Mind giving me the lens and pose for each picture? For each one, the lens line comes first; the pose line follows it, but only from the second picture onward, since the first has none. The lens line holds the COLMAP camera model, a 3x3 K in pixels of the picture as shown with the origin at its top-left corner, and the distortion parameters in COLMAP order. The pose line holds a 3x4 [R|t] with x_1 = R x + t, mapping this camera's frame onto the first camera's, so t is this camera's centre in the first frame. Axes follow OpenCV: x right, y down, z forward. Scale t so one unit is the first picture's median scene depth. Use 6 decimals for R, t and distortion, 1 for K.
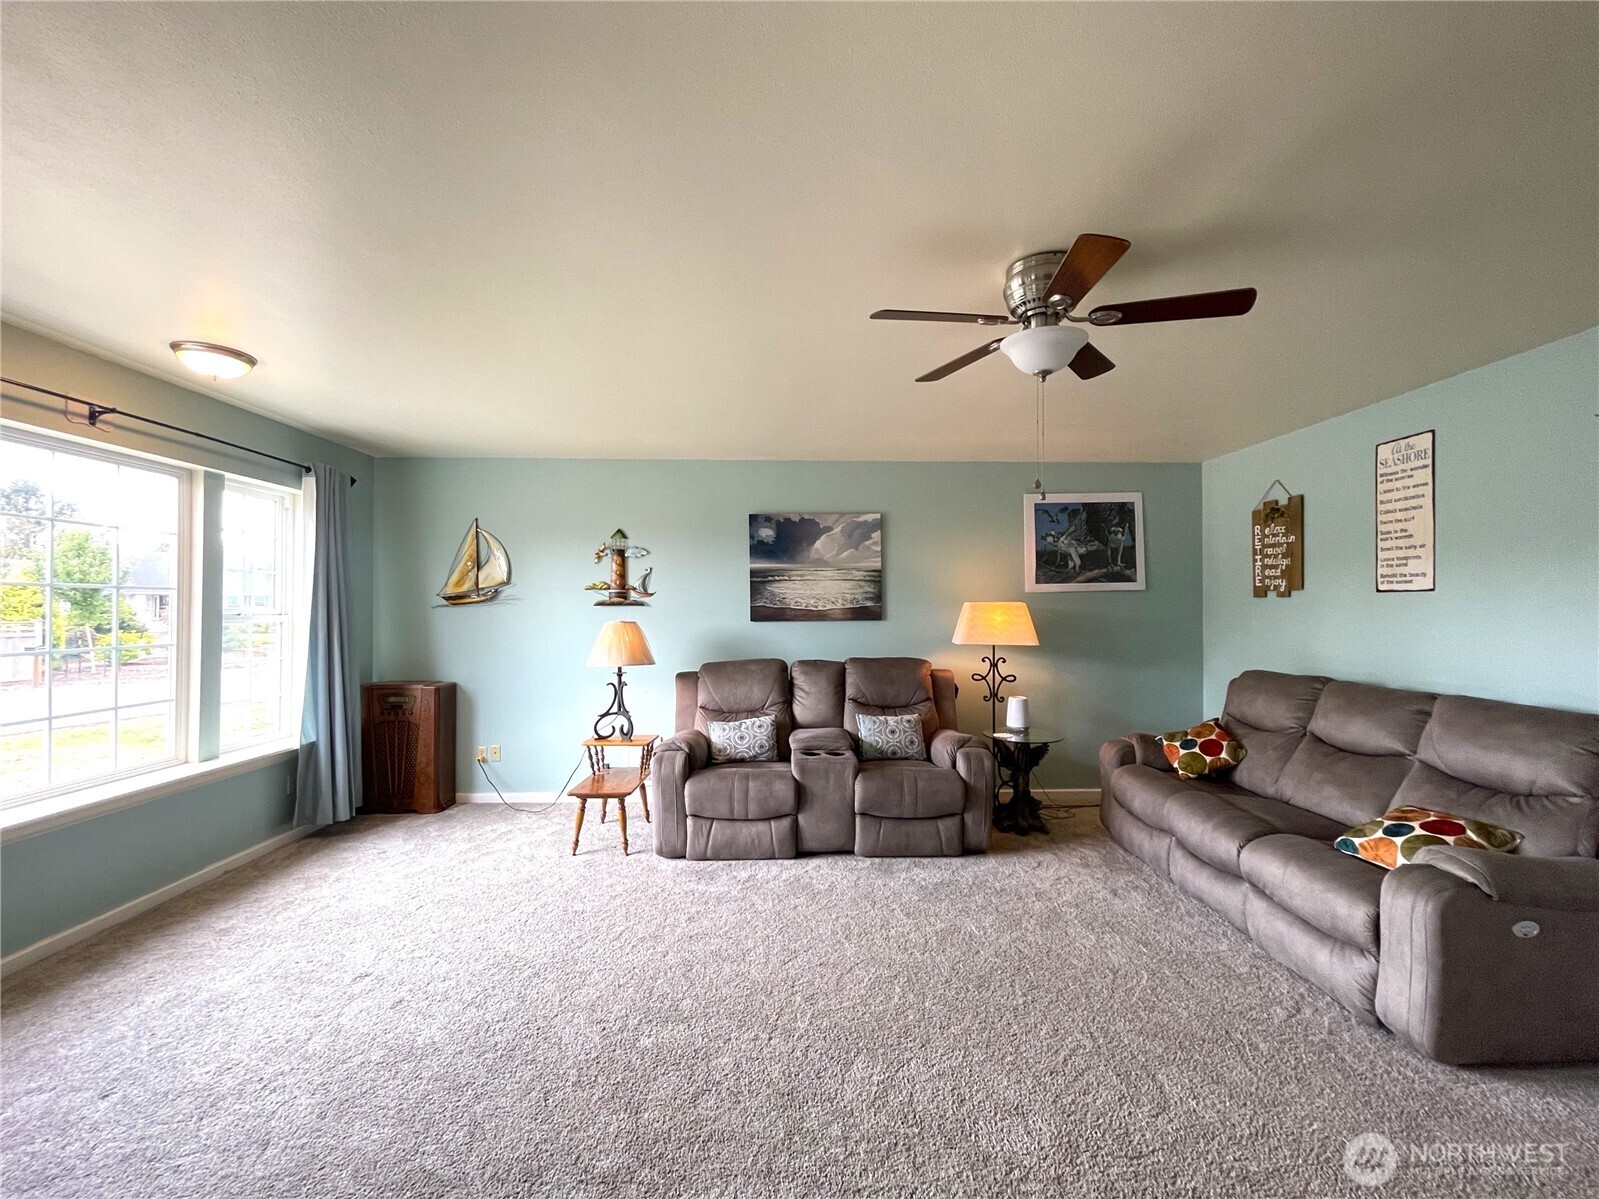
lens RADIAL K [[649.9, 0, 799.5], [0, 649.9, 599.5], [0, 0, 1]] dist [-0.011259, -0.000231]
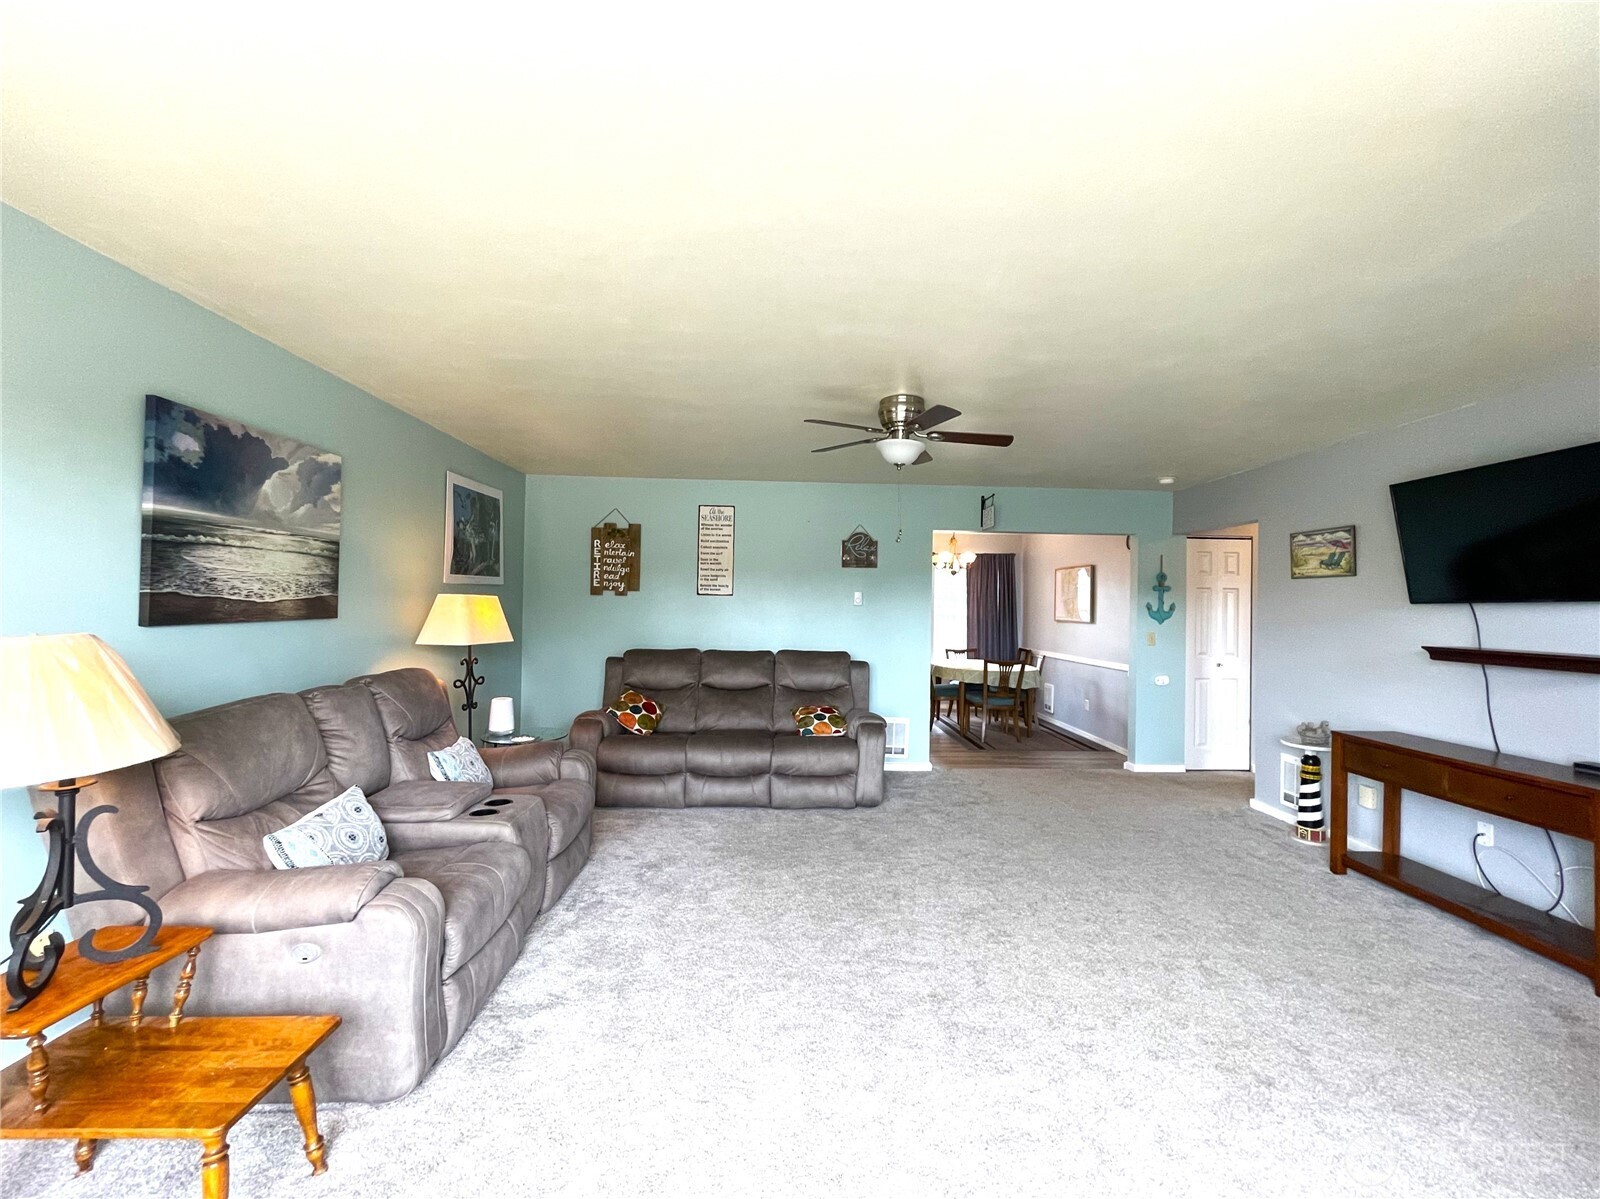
lens RADIAL K [[645.3, 0, 795.5], [0, 645.3, 599.6], [0, 0, 1]] dist [-0.001295, -0.000239]
pose [[0.001293, 0.008403, 0.999964, -0.587974], [-0.029235, 0.999538, -0.008362, 0.005493], [-0.999572, -0.029223, 0.001538, 0.588695]]
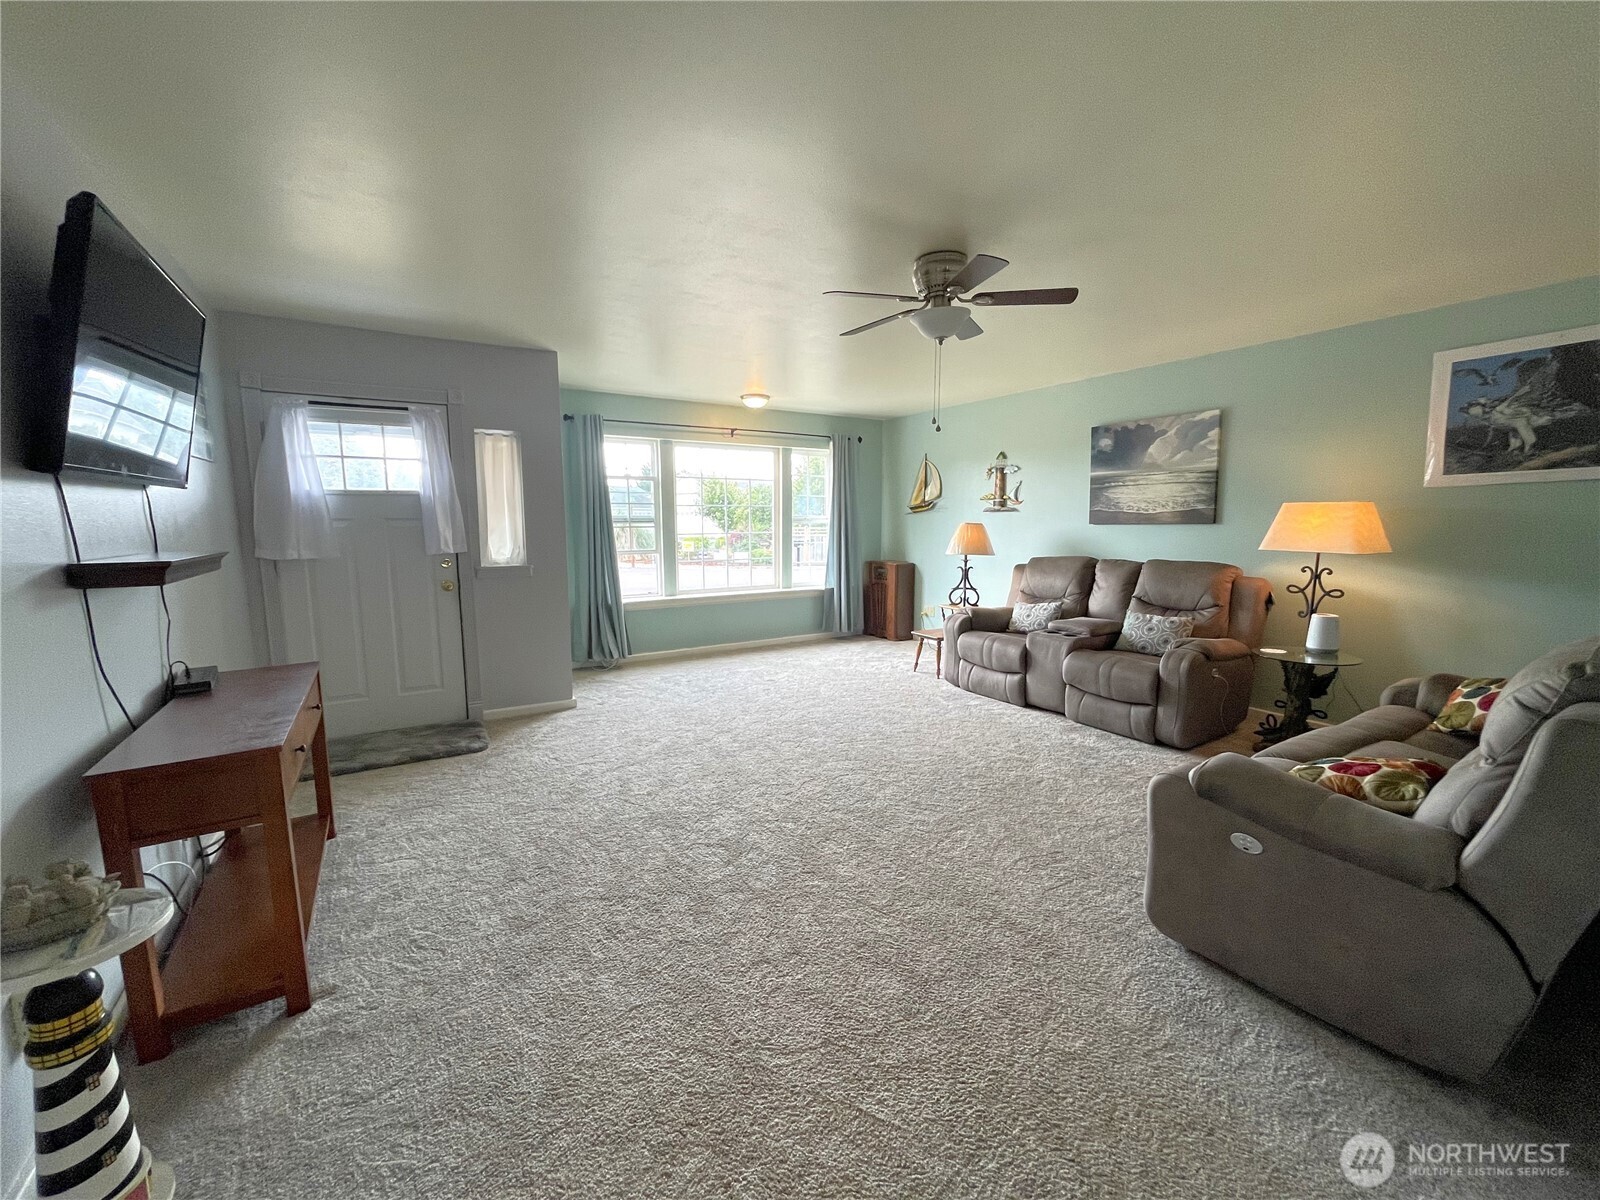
lens RADIAL K [[654.0, 0, 800.0], [0, 654.0, 600.0], [0, 0, 1]] dist [-0.003262, -0.000727]
pose [[0.504103, 0.103564, -0.857411, 0.725776], [0.019988, 0.991119, 0.131465, 0.005330], [0.863412, -0.083410, 0.497556, -0.016544]]
